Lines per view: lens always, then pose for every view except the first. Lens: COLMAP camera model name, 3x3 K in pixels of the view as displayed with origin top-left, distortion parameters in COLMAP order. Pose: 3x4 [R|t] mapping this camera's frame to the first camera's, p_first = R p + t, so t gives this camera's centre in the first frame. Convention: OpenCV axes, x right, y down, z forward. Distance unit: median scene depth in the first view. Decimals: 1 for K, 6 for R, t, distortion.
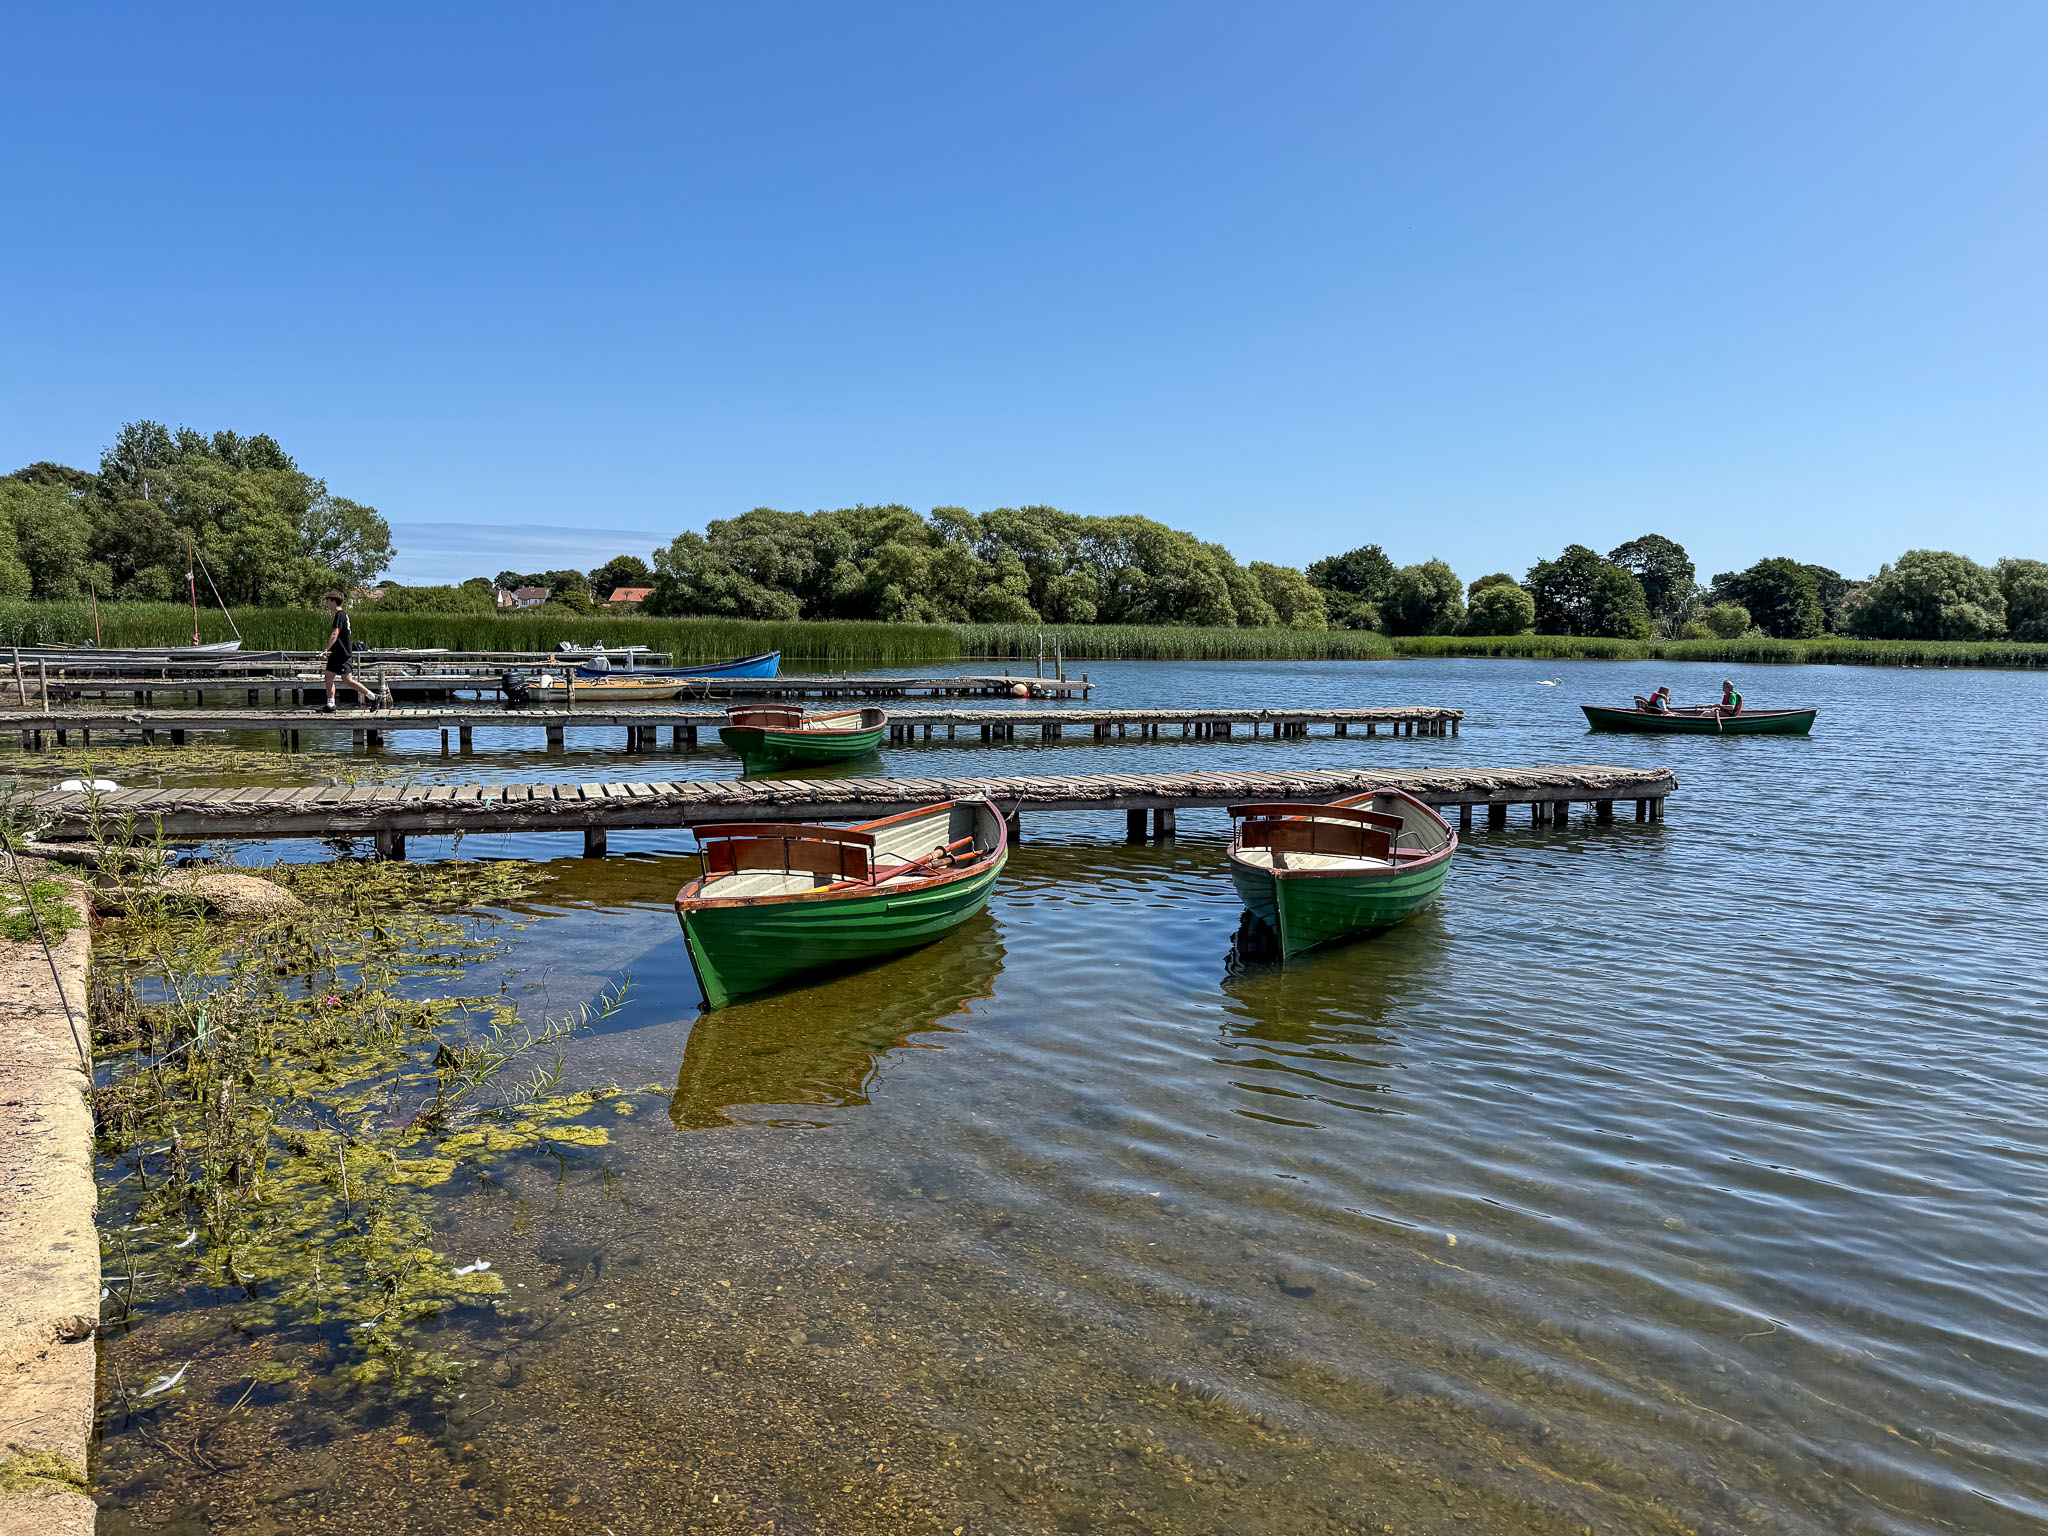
lens RADIAL K [[1445.7, 0, 1025.7], [0, 1445.7, 770.8], [0, 0, 1]] dist [-0.003346, 0.002881]
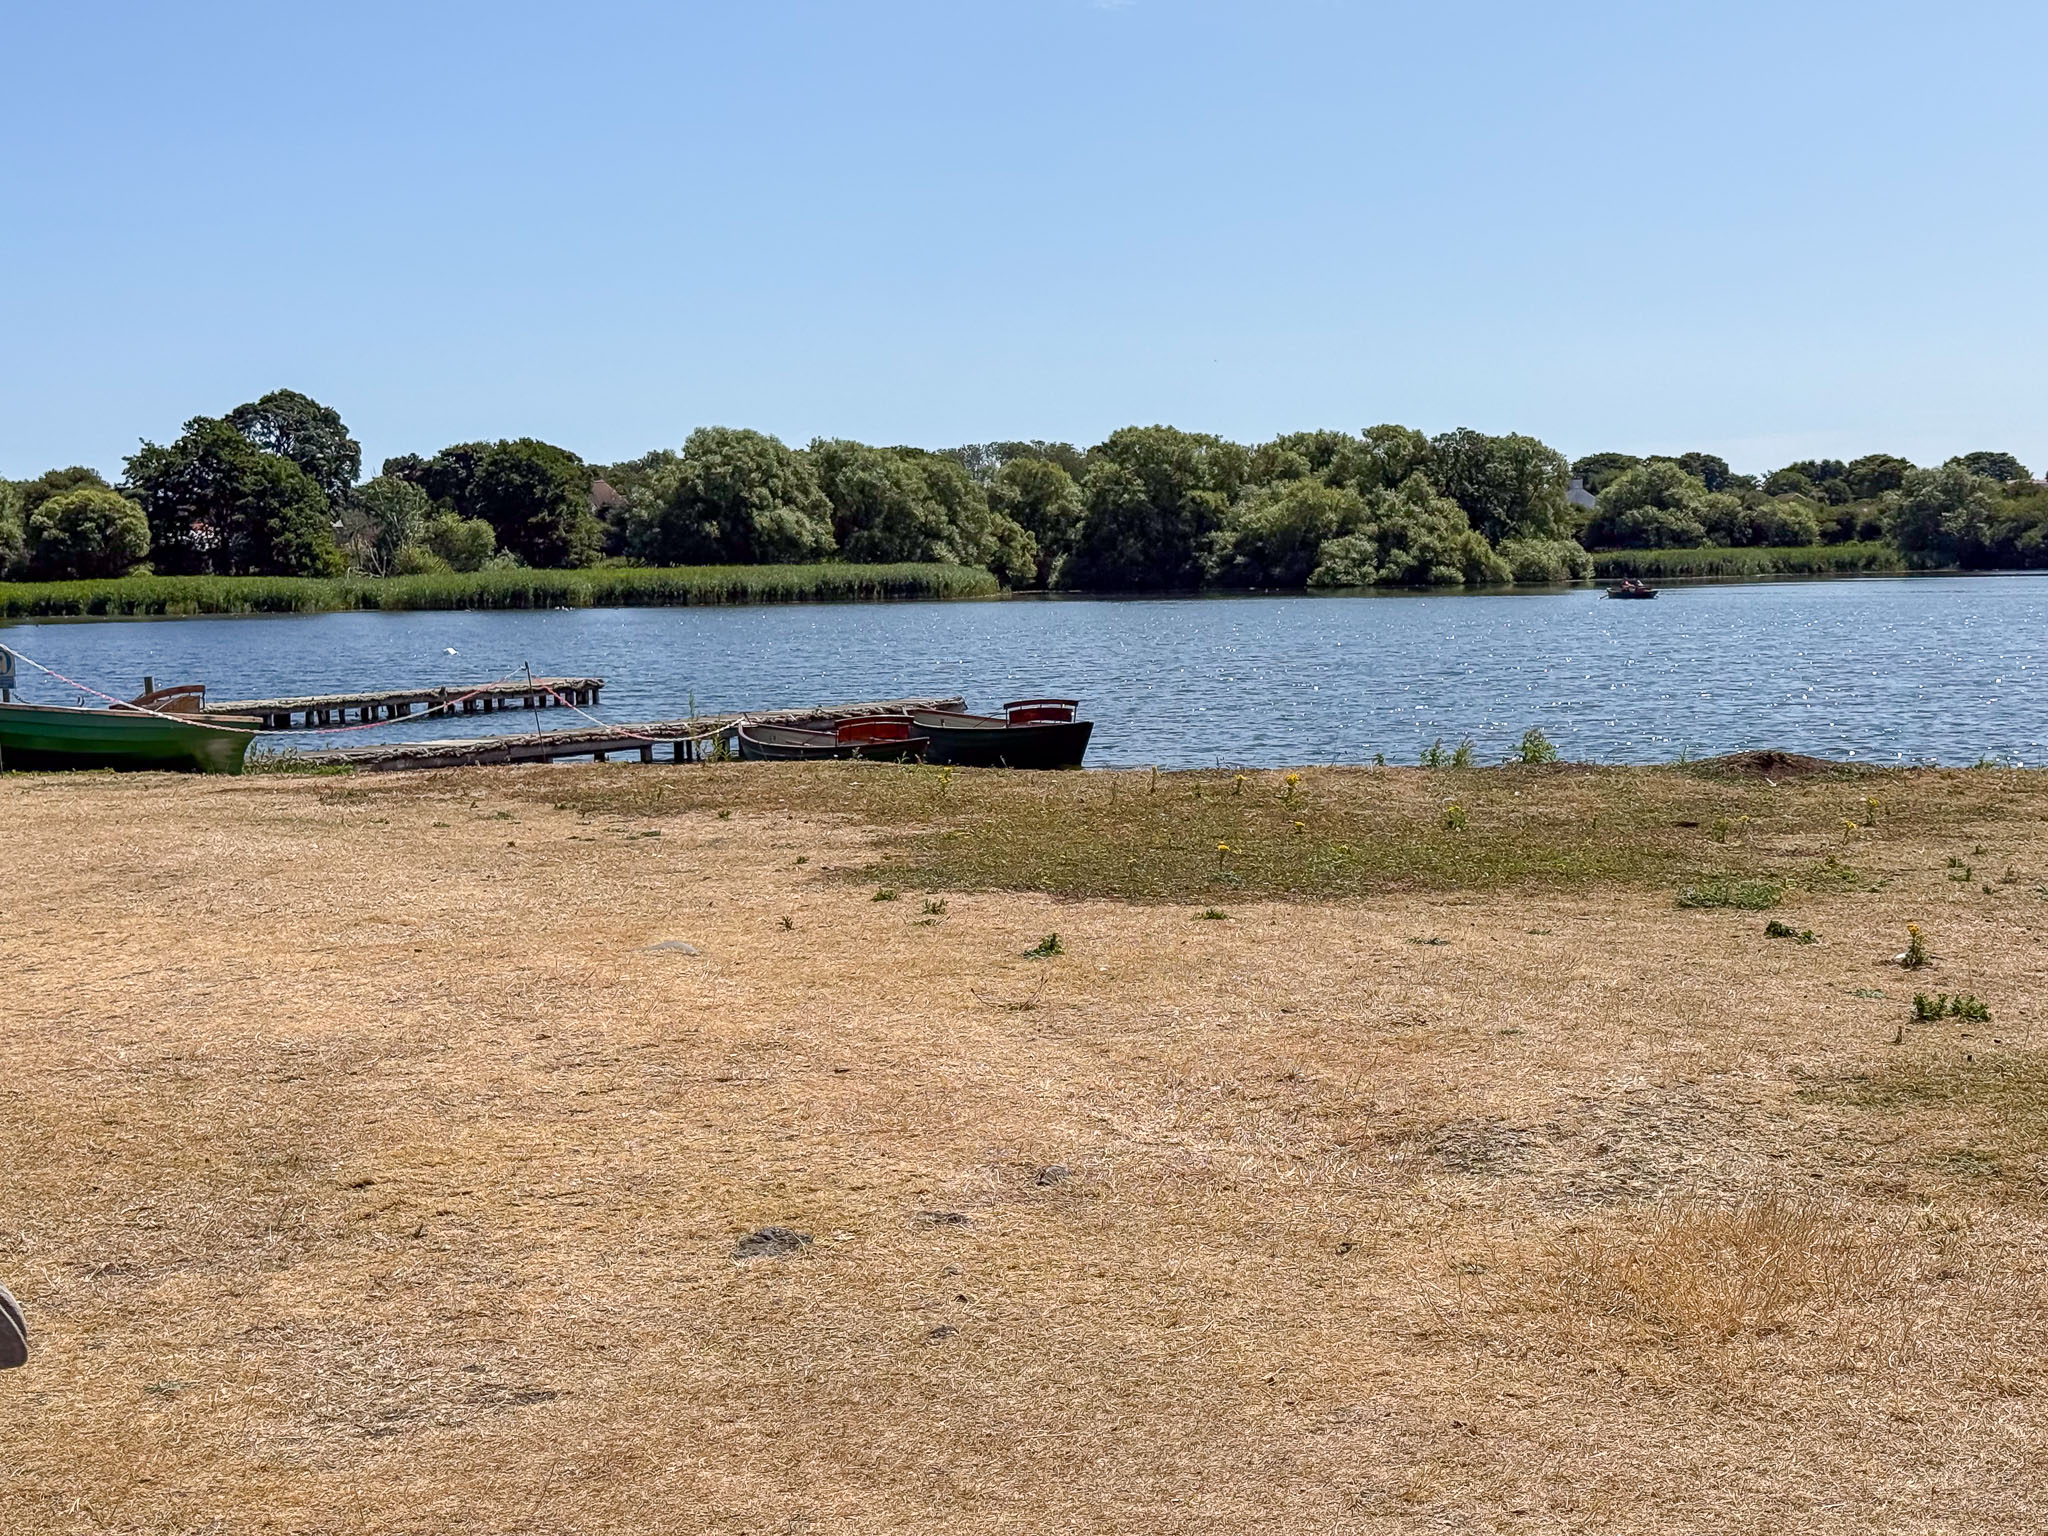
lens RADIAL K [[2866.3, 0, 1024.3], [0, 2866.3, 766.9], [0, 0, 1]] dist [-0.018137, 0.000000]
pose [[0.776860, -0.074336, 0.625271, -0.094721], [0.089644, 0.995949, 0.007027, 0.004050], [-0.623260, 0.050593, 0.780376, -0.092748]]
